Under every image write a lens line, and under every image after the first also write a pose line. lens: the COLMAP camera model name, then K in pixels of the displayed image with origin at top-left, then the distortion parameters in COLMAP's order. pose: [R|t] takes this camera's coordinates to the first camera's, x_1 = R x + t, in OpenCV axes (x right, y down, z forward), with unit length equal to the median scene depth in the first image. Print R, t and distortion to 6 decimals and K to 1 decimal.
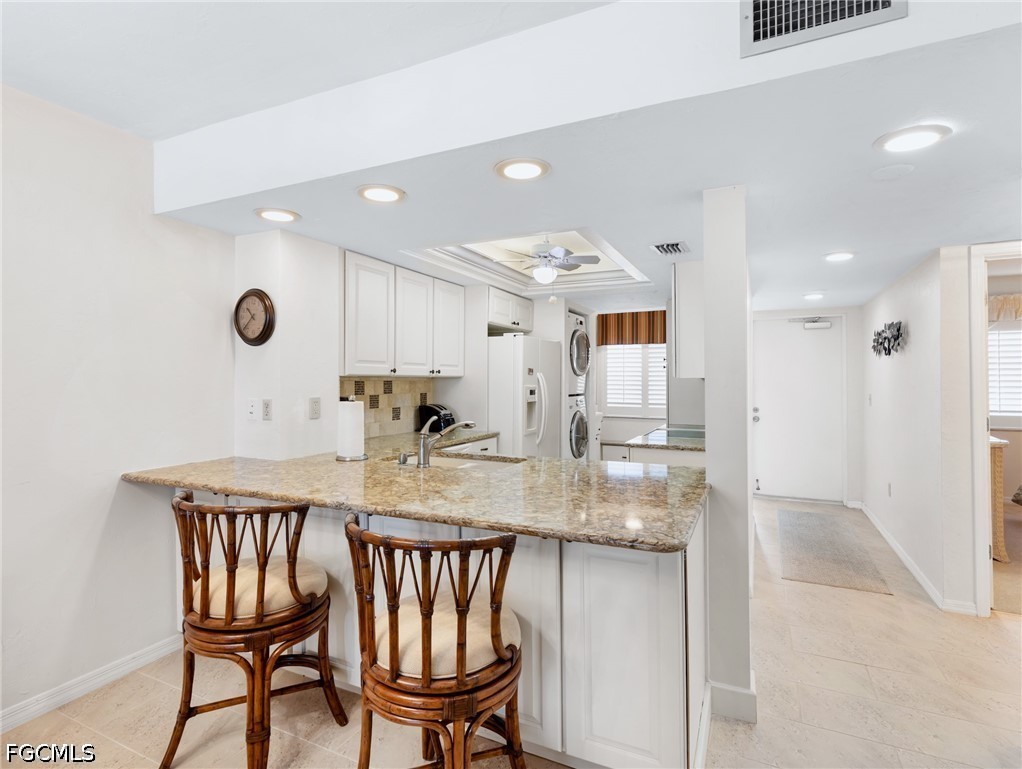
lens RADIAL K [[525.2, 0, 513.3], [0, 525.2, 374.1], [0, 0, 1]] dist [0.004668, 0.000761]
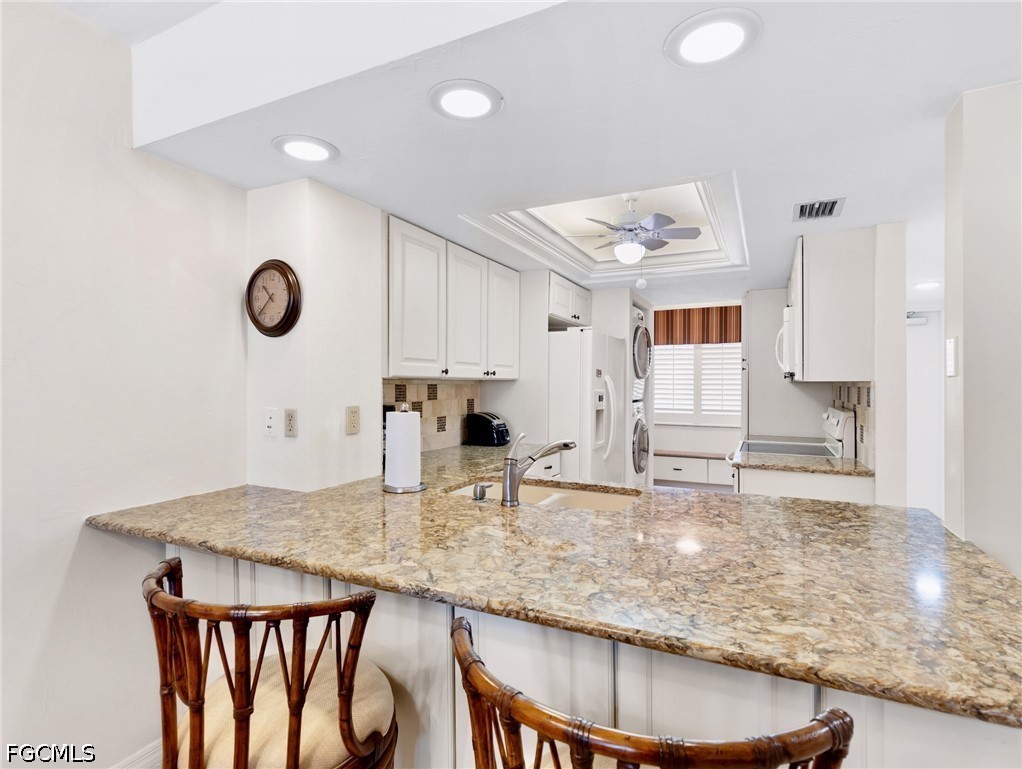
lens RADIAL K [[518.4, 0, 515.7], [0, 518.4, 383.5], [0, 0, 1]] dist [0.006409, -0.000575]
pose [[0.999945, 0.001307, -0.010366, -0.123233], [-0.001198, 0.999944, 0.010518, 0.003519], [0.010379, -0.010505, 0.999891, 0.233190]]
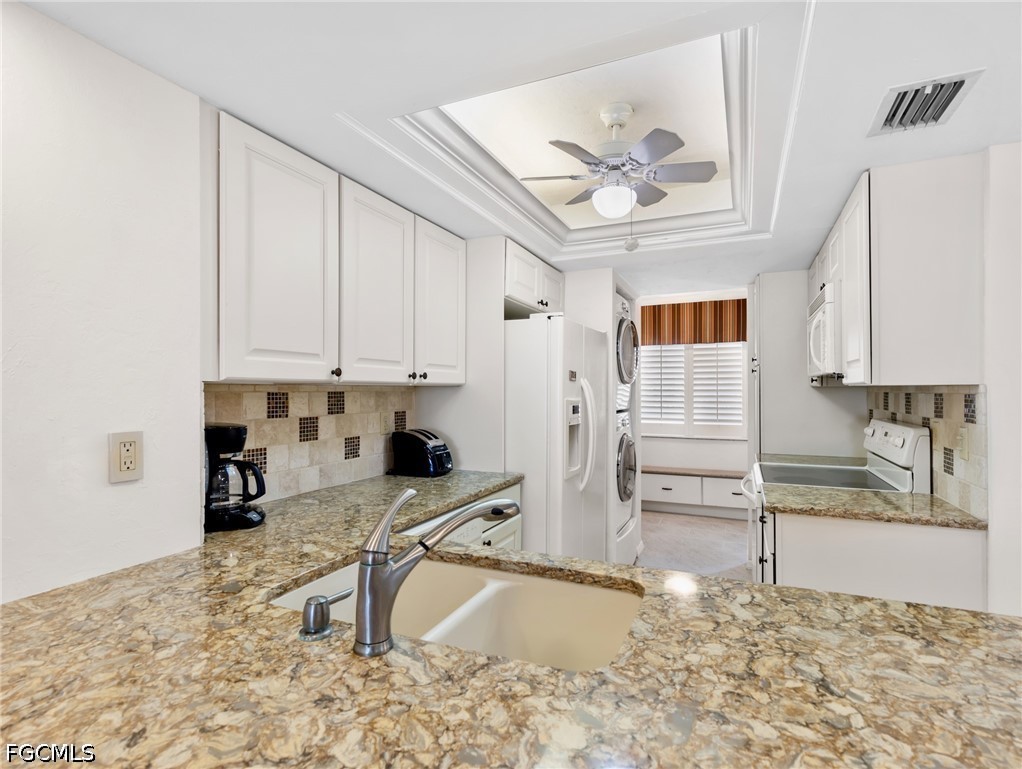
lens RADIAL K [[518.4, 0, 515.7], [0, 518.4, 383.5], [0, 0, 1]] dist [0.006409, -0.000575]
pose [[0.999629, -0.002063, 0.027147, -0.069797], [0.002116, 0.999996, -0.001951, 0.006568], [-0.027143, 0.002007, 0.999630, 0.523311]]
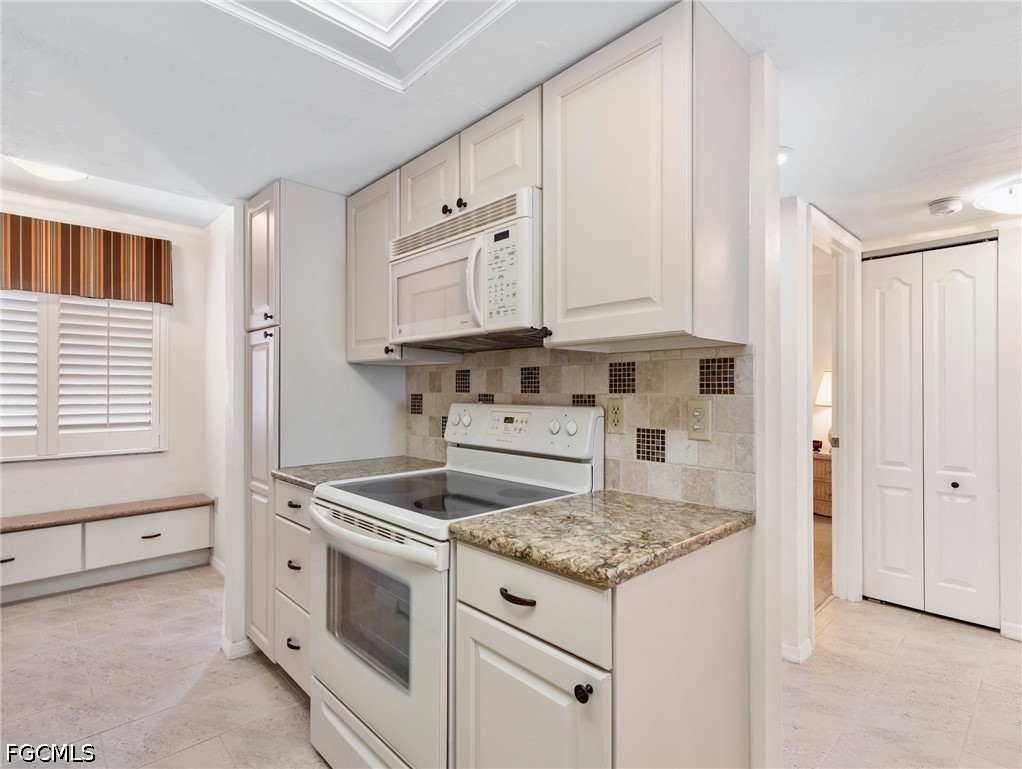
lens RADIAL K [[518.4, 0, 515.7], [0, 518.4, 383.5], [0, 0, 1]] dist [0.006409, -0.000575]
pose [[0.357676, 0.009245, 0.933800, -0.051085], [-0.007494, 0.999947, -0.007029, 0.044189], [-0.933816, -0.004484, 0.357726, 1.070381]]
